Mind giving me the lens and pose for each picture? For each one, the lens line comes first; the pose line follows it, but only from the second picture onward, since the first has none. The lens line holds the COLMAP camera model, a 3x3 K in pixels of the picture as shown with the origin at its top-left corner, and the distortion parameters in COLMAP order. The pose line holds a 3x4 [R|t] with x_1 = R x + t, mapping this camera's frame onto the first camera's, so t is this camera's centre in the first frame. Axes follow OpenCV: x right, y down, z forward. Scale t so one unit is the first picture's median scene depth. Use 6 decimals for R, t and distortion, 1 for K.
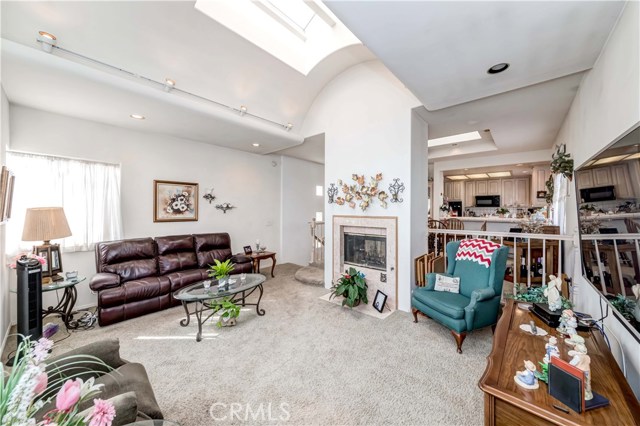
lens RADIAL K [[226.8, 0, 321.4], [0, 226.8, 210.8], [0, 0, 1]] dist [0.002879, 0.000048]
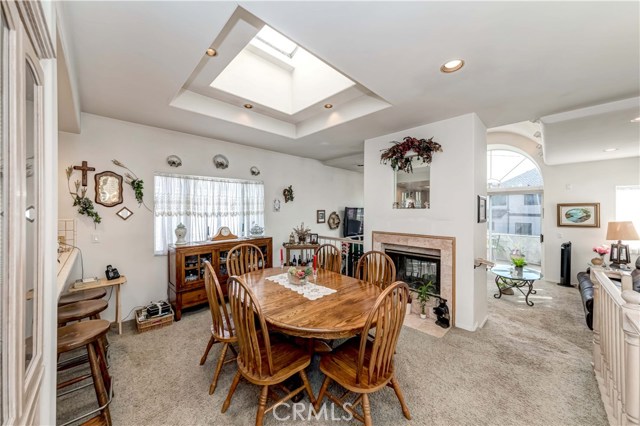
lens RADIAL K [[226.8, 0, 318.5], [0, 226.8, 207.1], [0, 0, 1]] dist [0.002879, 0.000048]
pose [[-0.997989, -0.003469, 0.063290, 0.580243], [-0.003846, 0.999976, -0.005836, -0.068064], [-0.063268, -0.006068, -0.997978, 1.922468]]
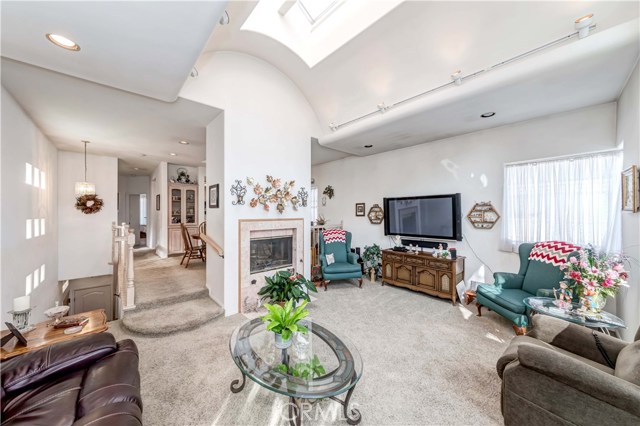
lens RADIAL K [[226.8, 0, 317.3], [0, 226.8, 213.5], [0, 0, 1]] dist [0.002879, 0.000048]
pose [[0.108882, -0.000093, 0.994055, -0.732030], [0.013947, 0.999902, -0.001434, 0.003068], [-0.993957, 0.014020, 0.108872, 0.647669]]
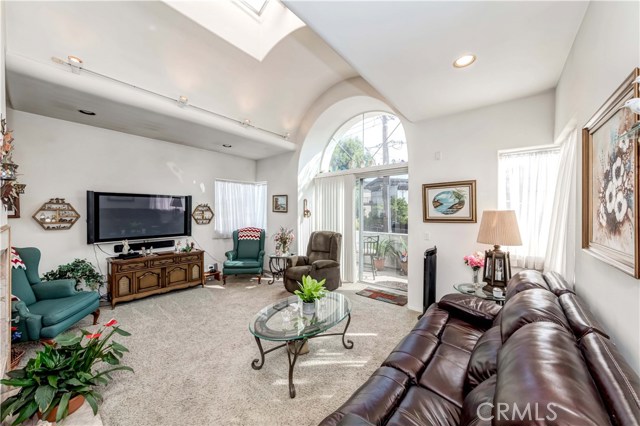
lens RADIAL K [[226.8, 0, 321.2], [0, 226.8, 211.6], [0, 0, 1]] dist [0.002879, 0.000048]
pose [[-0.999200, -0.002958, -0.039875, -0.331091], [-0.003539, 0.999888, 0.014518, -0.013848], [0.039828, 0.014648, -0.999099, 1.304535]]
